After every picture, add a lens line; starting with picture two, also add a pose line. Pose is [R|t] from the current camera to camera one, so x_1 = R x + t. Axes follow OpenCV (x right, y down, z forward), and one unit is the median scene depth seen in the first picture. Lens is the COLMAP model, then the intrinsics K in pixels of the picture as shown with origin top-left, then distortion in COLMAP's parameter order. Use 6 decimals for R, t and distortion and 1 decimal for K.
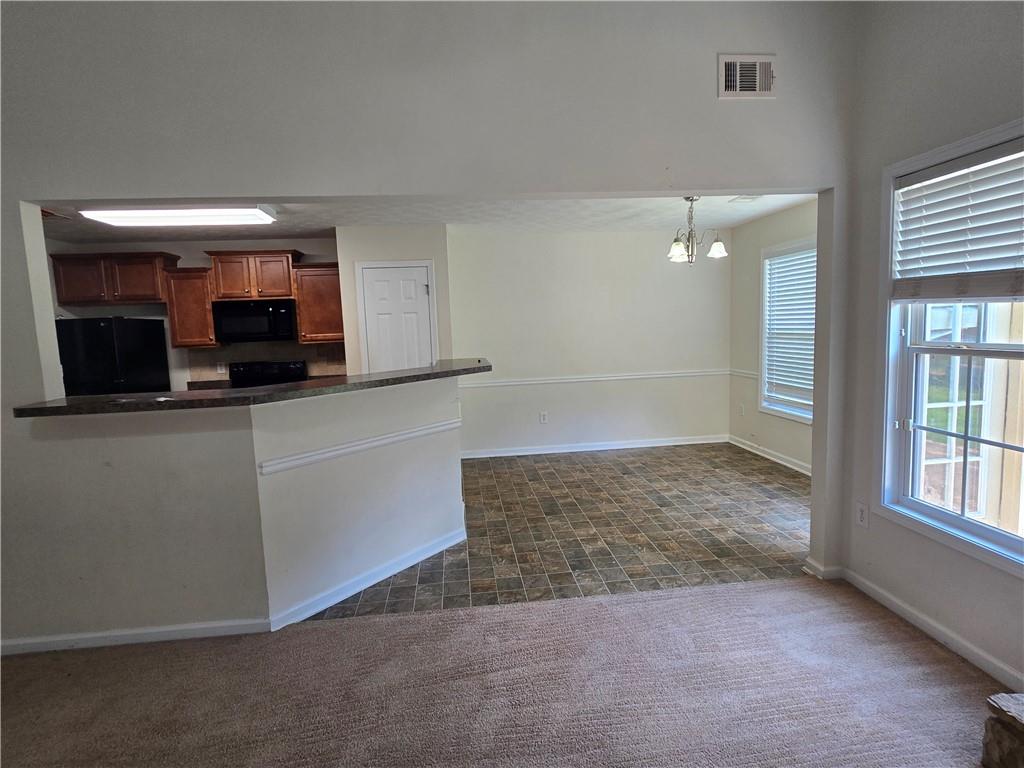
lens RADIAL K [[530.5, 0, 506.0], [0, 530.5, 380.9], [0, 0, 1]] dist [0.005765, -0.000895]
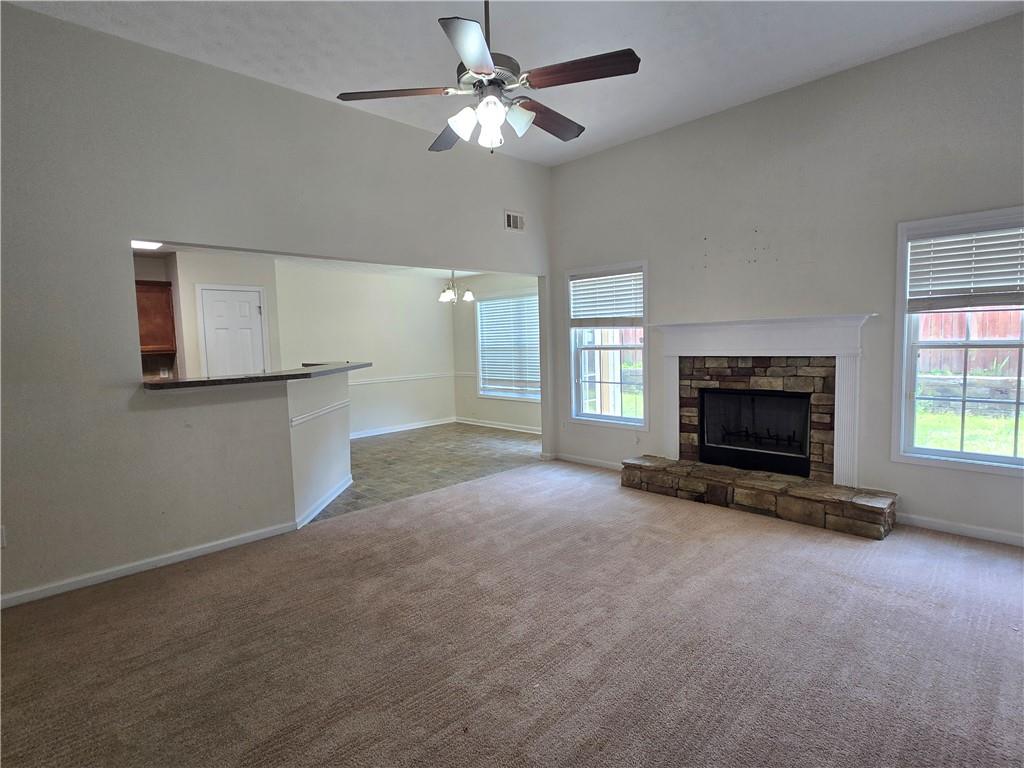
lens RADIAL K [[530.5, 0, 504.0], [0, 530.5, 380.9], [0, 0, 1]] dist [0.005765, -0.000895]
pose [[0.788199, -0.031981, 0.614589, -0.828282], [0.063456, 0.997549, -0.029473, 0.114873], [-0.612140, 0.062230, 0.788297, -0.559565]]
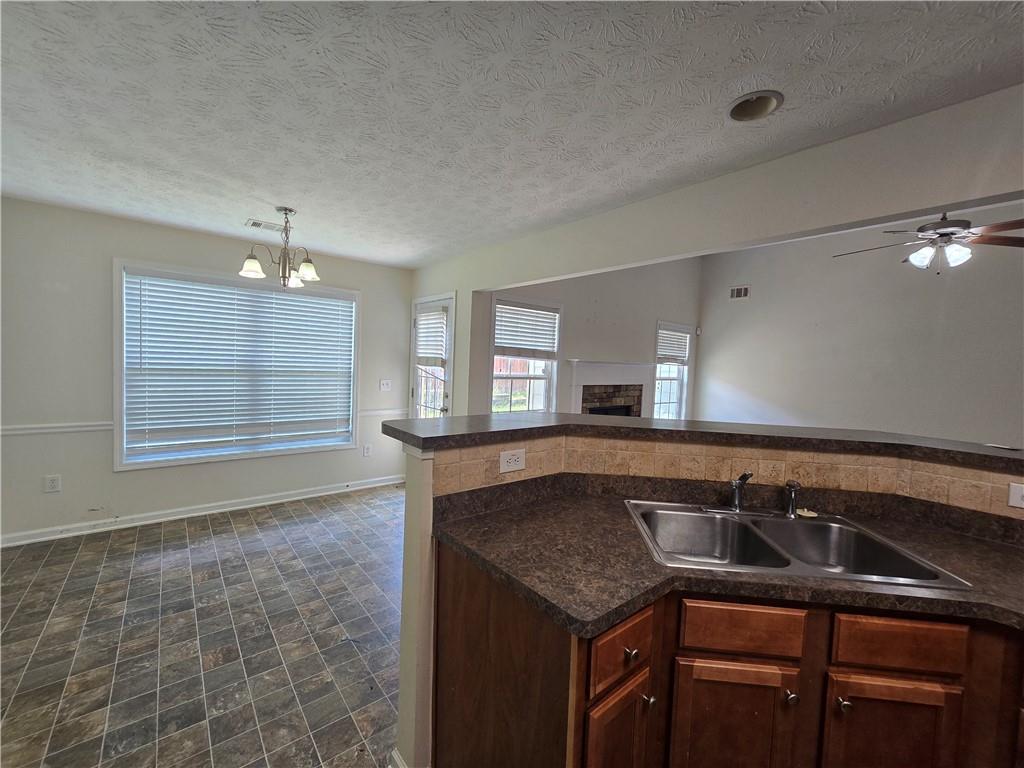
lens RADIAL K [[419.8, 0, 505.1], [0, 419.8, 364.2], [0, 0, 1]] dist [0.001271, 0.000769]
pose [[-0.545101, 0.012312, 0.838280, -0.631246], [0.071627, 0.996920, 0.031933, -0.144266], [-0.835305, 0.077450, -0.544304, 1.651224]]
